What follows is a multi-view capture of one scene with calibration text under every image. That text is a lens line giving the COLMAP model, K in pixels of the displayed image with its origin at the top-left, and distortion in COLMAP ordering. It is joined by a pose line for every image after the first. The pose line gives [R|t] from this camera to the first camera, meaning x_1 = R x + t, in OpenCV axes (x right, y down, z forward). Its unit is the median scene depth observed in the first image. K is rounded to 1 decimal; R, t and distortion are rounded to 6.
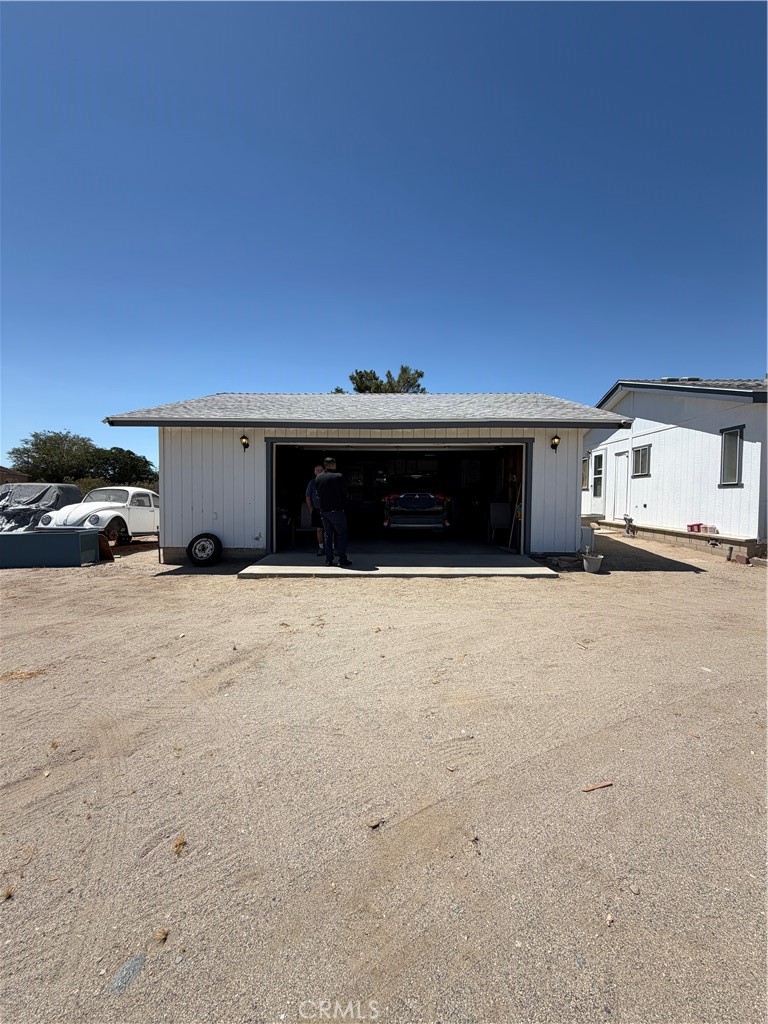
lens RADIAL K [[410.1, 0, 383.4], [0, 410.1, 508.8], [0, 0, 1]] dist [0.001925, 0.000231]
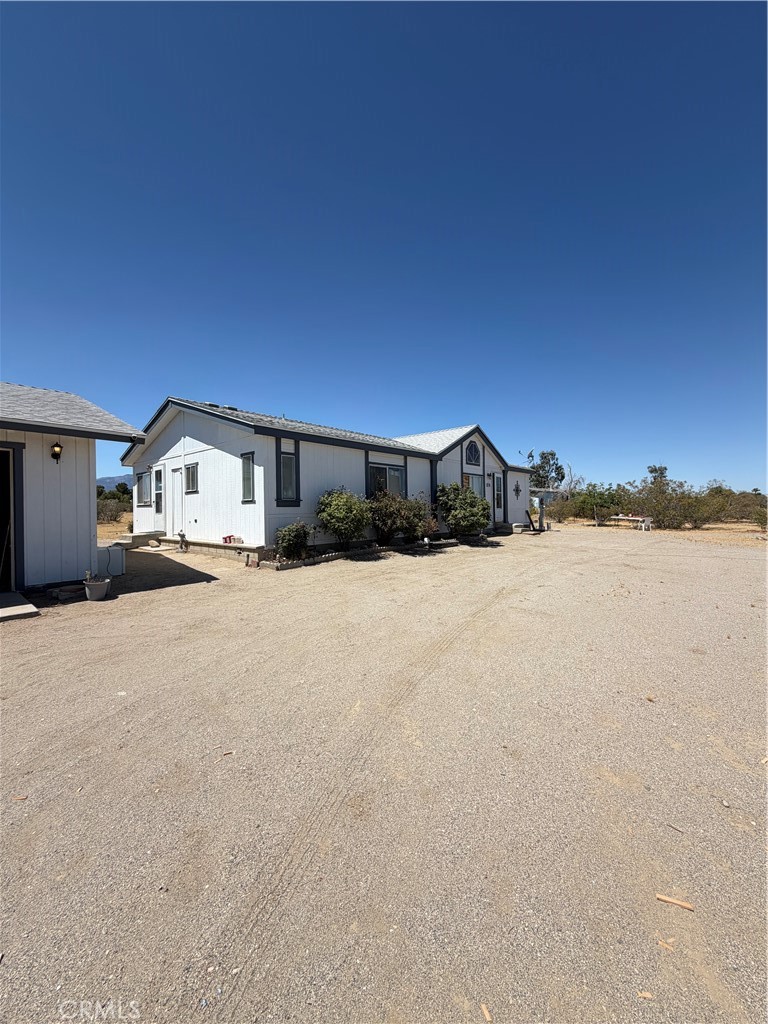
lens RADIAL K [[410.1, 0, 385.4], [0, 410.1, 507.2], [0, 0, 1]] dist [0.001925, 0.000231]
pose [[0.629327, -0.013335, 0.777026, 0.178045], [0.045381, 0.998777, -0.019614, -0.000041], [-0.775814, 0.047606, 0.629163, -0.046332]]
